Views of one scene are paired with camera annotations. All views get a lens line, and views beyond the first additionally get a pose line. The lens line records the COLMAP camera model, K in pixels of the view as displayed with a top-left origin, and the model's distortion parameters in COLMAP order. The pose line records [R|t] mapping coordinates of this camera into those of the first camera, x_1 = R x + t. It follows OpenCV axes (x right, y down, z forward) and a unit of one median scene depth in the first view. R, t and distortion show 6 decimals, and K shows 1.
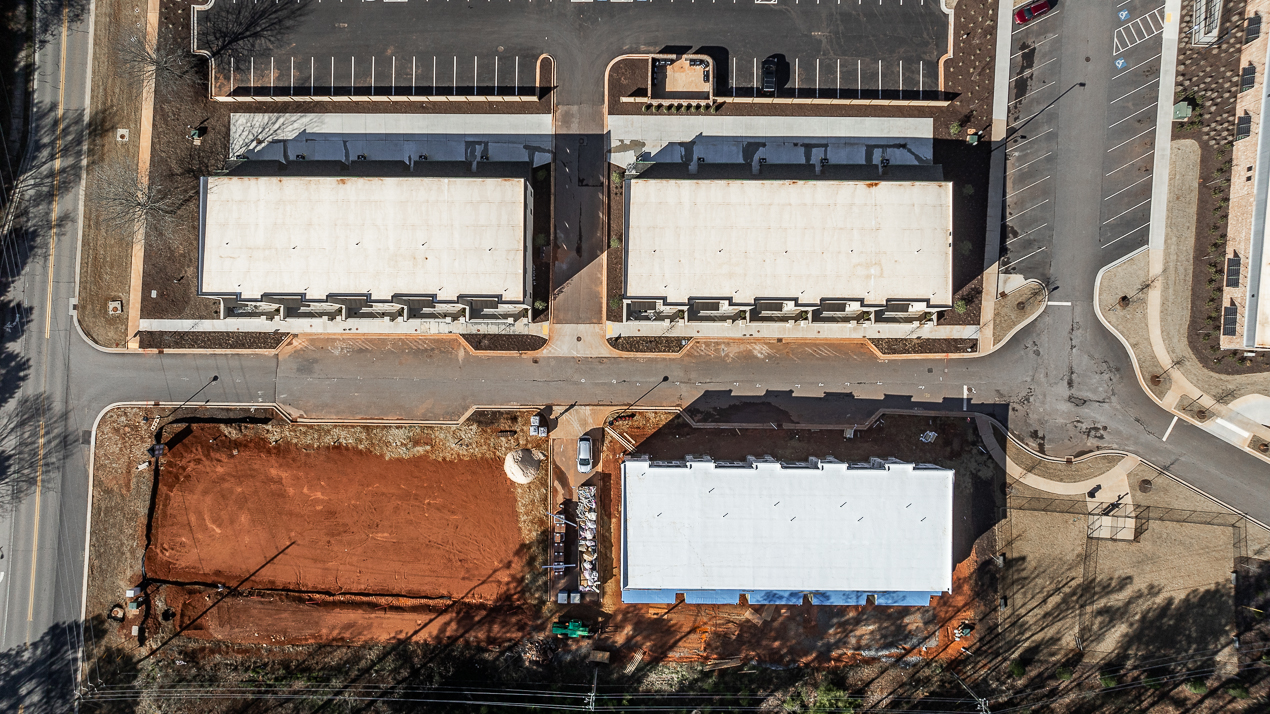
lens RADIAL K [[894.0, 0, 636.6], [0, 894.0, 354.6], [0, 0, 1]] dist [-0.030462, 0.032643]
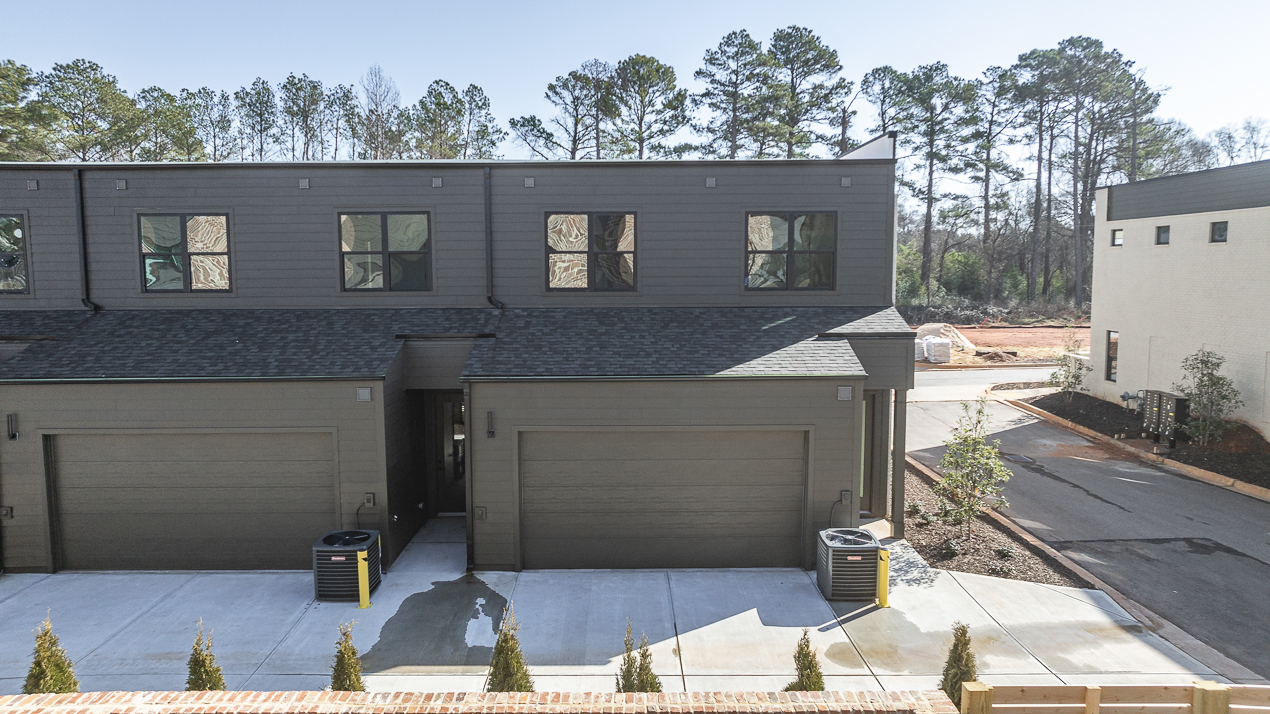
lens RADIAL K [[894.0, 0, 638.0], [0, 894.0, 355.2], [0, 0, 1]] dist [-0.030462, 0.032643]
pose [[-0.999753, 0.015234, -0.016157, 0.034102], [-0.017548, -0.096086, 0.995218, -0.335139], [0.013608, 0.995256, 0.096330, 0.954417]]
